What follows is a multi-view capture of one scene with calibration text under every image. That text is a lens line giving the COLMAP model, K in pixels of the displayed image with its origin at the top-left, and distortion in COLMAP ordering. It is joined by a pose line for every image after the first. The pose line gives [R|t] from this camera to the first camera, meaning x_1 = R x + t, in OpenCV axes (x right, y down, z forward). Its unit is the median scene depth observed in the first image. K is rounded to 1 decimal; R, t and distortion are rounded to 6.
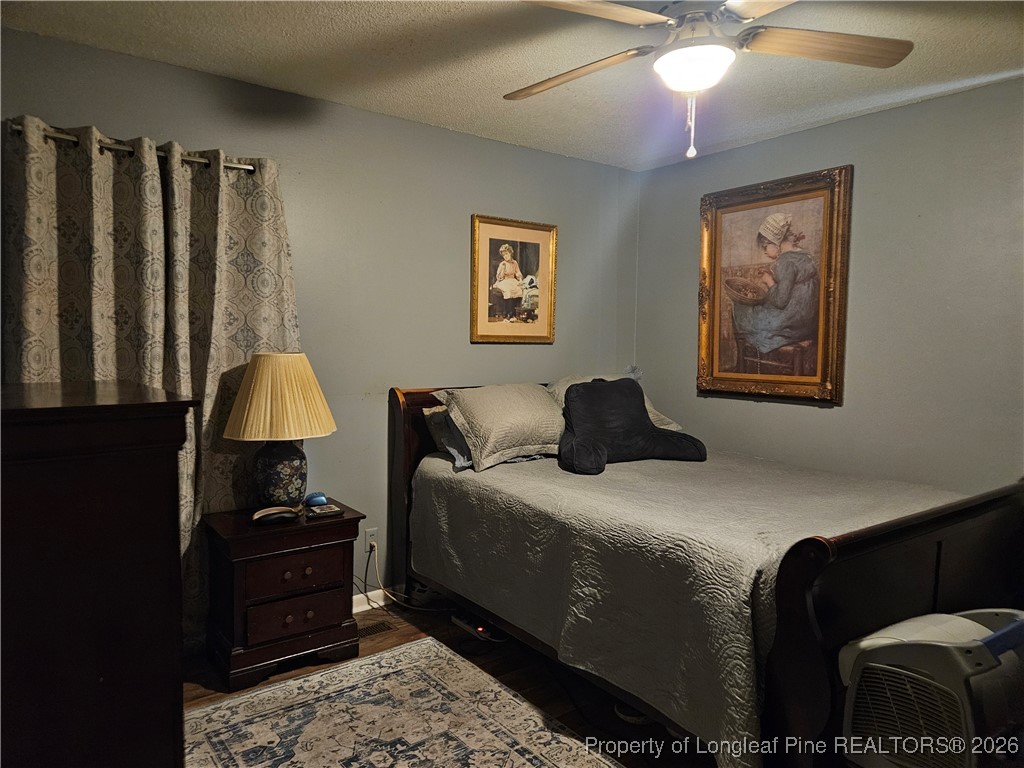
lens RADIAL K [[690.6, 0, 506.9], [0, 690.6, 389.6], [0, 0, 1]] dist [0.085415, -0.078191]
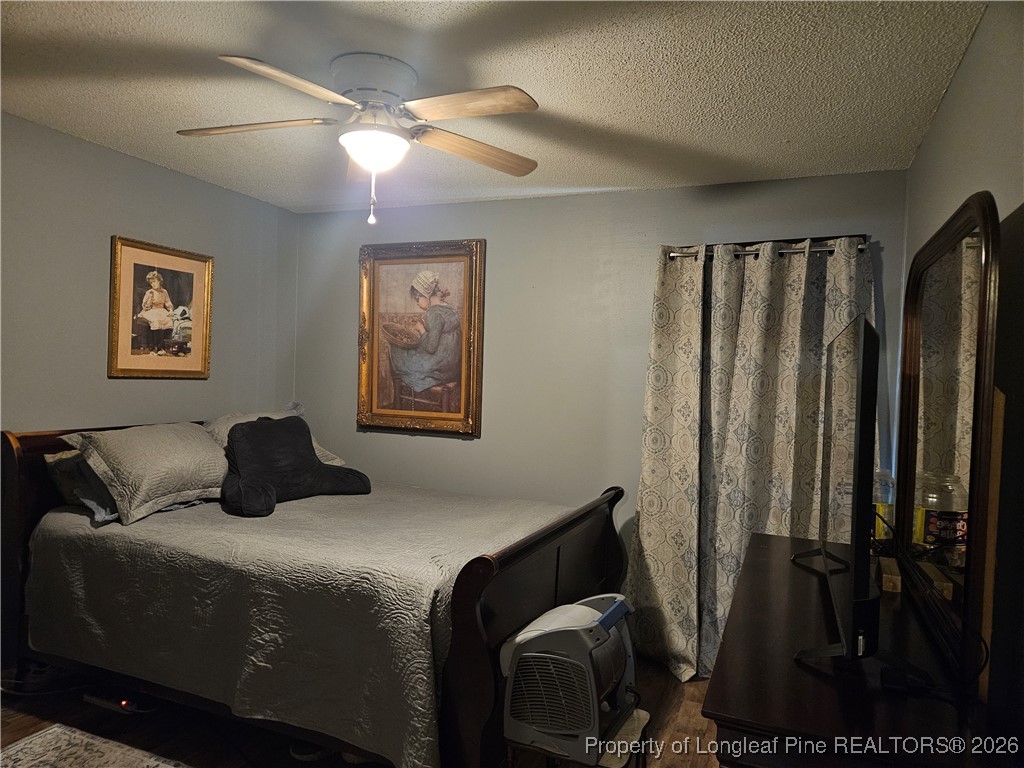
lens RADIAL K [[679.7, 0, 509.6], [0, 679.7, 382.7], [0, 0, 1]] dist [0.085568, -0.074763]
pose [[0.867849, 0.014976, 0.496602, -0.057140], [0.009839, 0.998831, -0.047317, -0.016720], [-0.496731, 0.045951, 0.866688, -0.031795]]
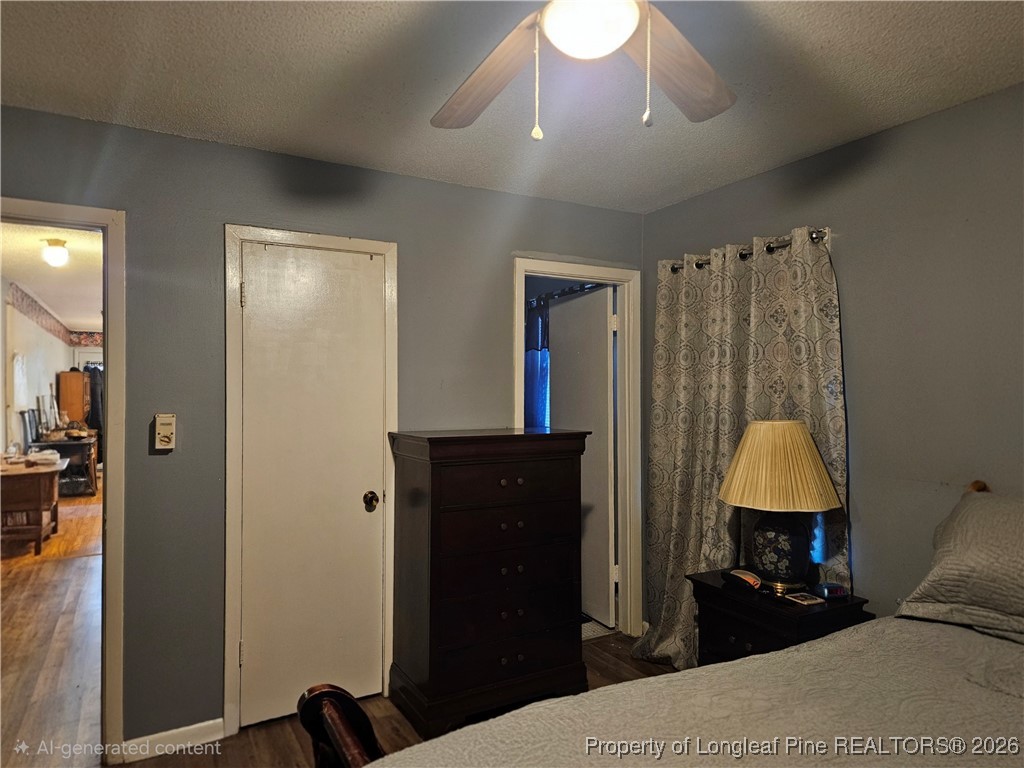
lens RADIAL K [[679.7, 0, 509.6], [0, 679.7, 382.7], [0, 0, 1]] dist [0.085568, -0.074763]
pose [[-0.150837, -0.014957, -0.988445, 0.628817], [-0.073663, 0.997276, -0.003850, -0.067927], [0.985810, 0.072231, -0.151528, 0.688597]]
